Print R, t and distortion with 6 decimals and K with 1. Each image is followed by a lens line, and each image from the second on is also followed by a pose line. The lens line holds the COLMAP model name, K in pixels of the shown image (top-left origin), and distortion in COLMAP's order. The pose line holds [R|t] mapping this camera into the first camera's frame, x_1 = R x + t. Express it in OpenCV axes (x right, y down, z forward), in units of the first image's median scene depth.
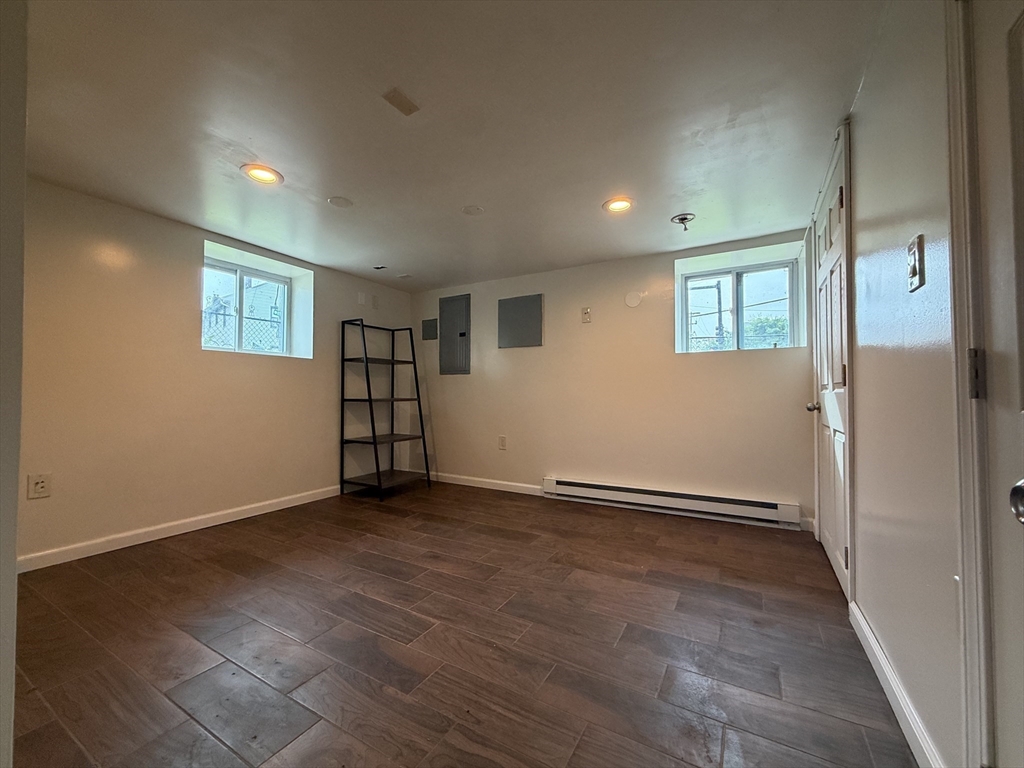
lens RADIAL K [[408.3, 0, 514.9], [0, 408.3, 385.0], [0, 0, 1]] dist [-0.000571, 0.000003]
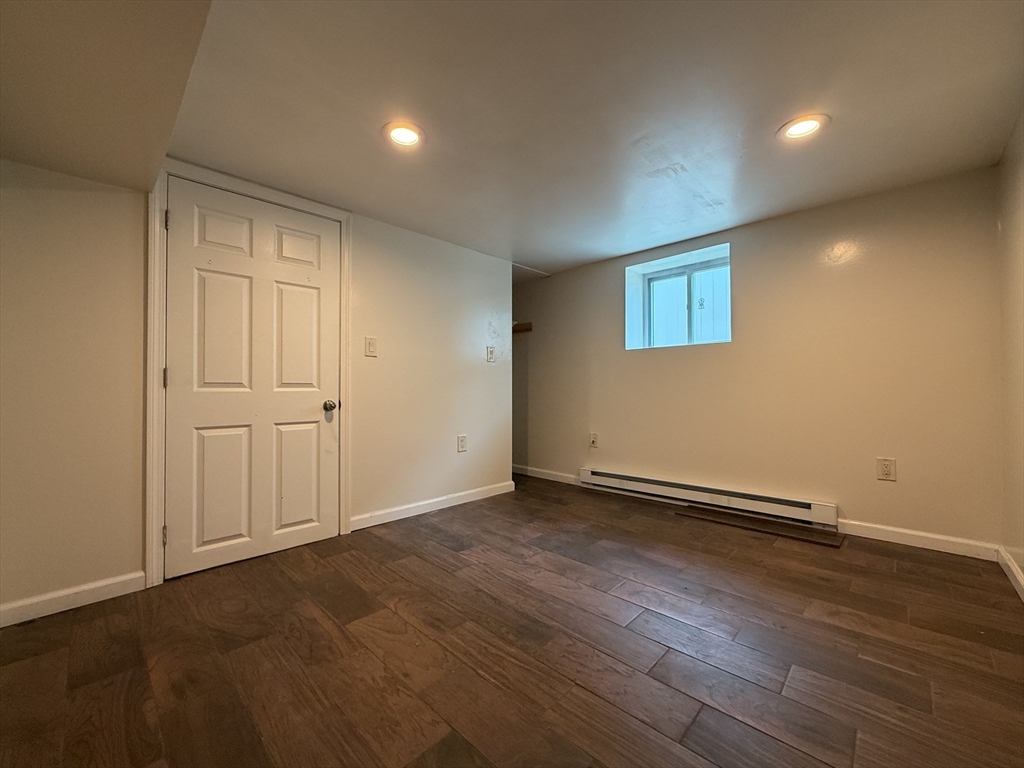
lens RADIAL K [[408.3, 0, 508.4], [0, 408.3, 385.1], [0, 0, 1]] dist [-0.000571, 0.000003]
pose [[0.970147, -0.004398, -0.242480, 0.193481], [0.006834, 0.999934, 0.009206, 0.004515], [0.242423, -0.010588, 0.970113, -0.078562]]
